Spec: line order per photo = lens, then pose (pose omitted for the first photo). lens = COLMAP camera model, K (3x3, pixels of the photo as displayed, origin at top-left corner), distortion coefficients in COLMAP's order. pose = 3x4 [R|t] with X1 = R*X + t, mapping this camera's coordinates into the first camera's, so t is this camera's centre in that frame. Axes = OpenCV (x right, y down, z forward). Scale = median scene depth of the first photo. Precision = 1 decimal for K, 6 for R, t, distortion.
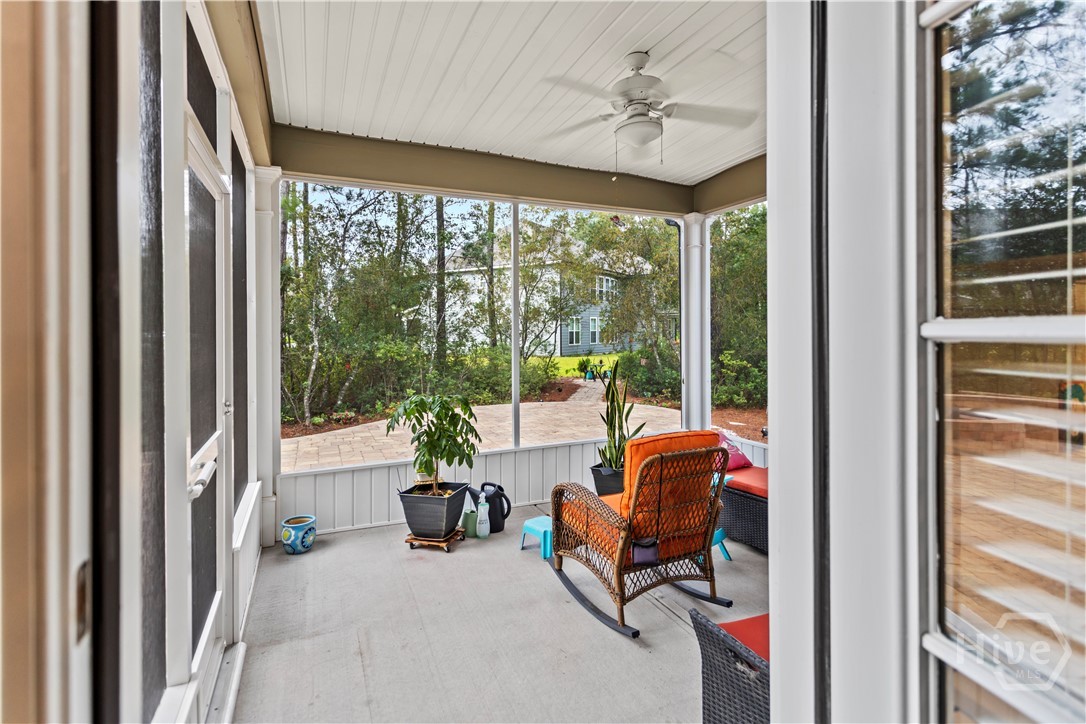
lens RADIAL K [[517.1, 0, 543.0], [0, 517.1, 362.0], [0, 0, 1]] dist [-0.000399, -0.000096]
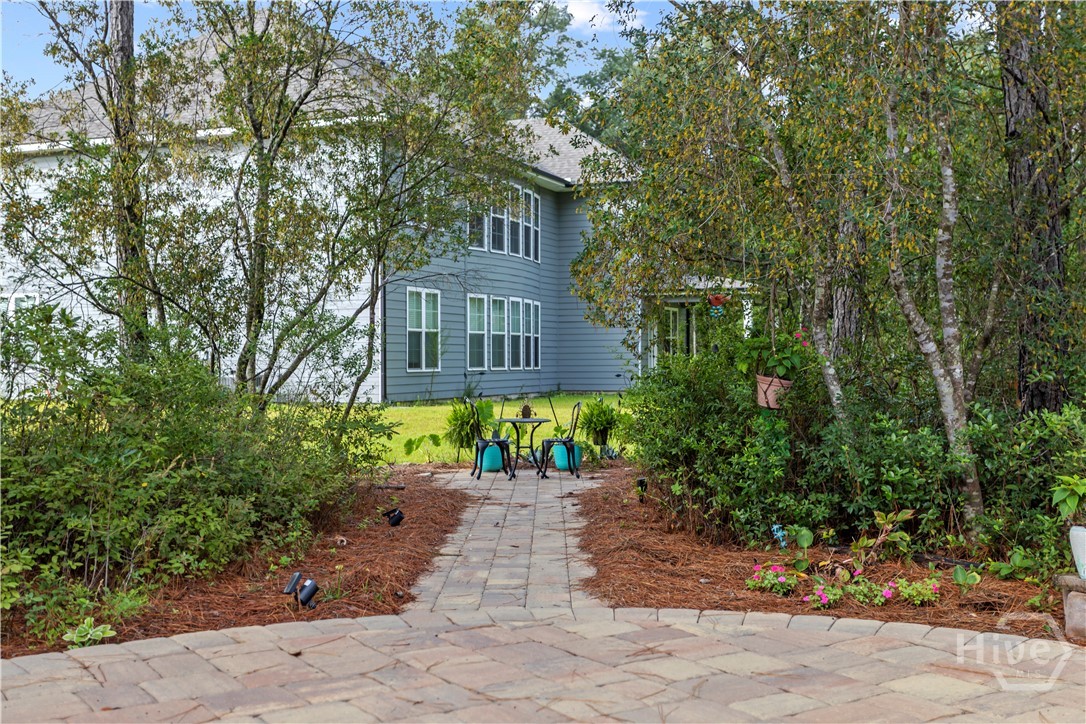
lens RADIAL K [[1204.8, 0, 544.4], [0, 1204.8, 332.6], [0, 0, 1]] dist [0.025029, -0.030148]
pose [[0.985119, 0.002833, 0.171849, 0.003719], [0.011044, 0.996754, -0.079742, 0.010934], [-0.171517, 0.080453, 0.981891, 0.356669]]
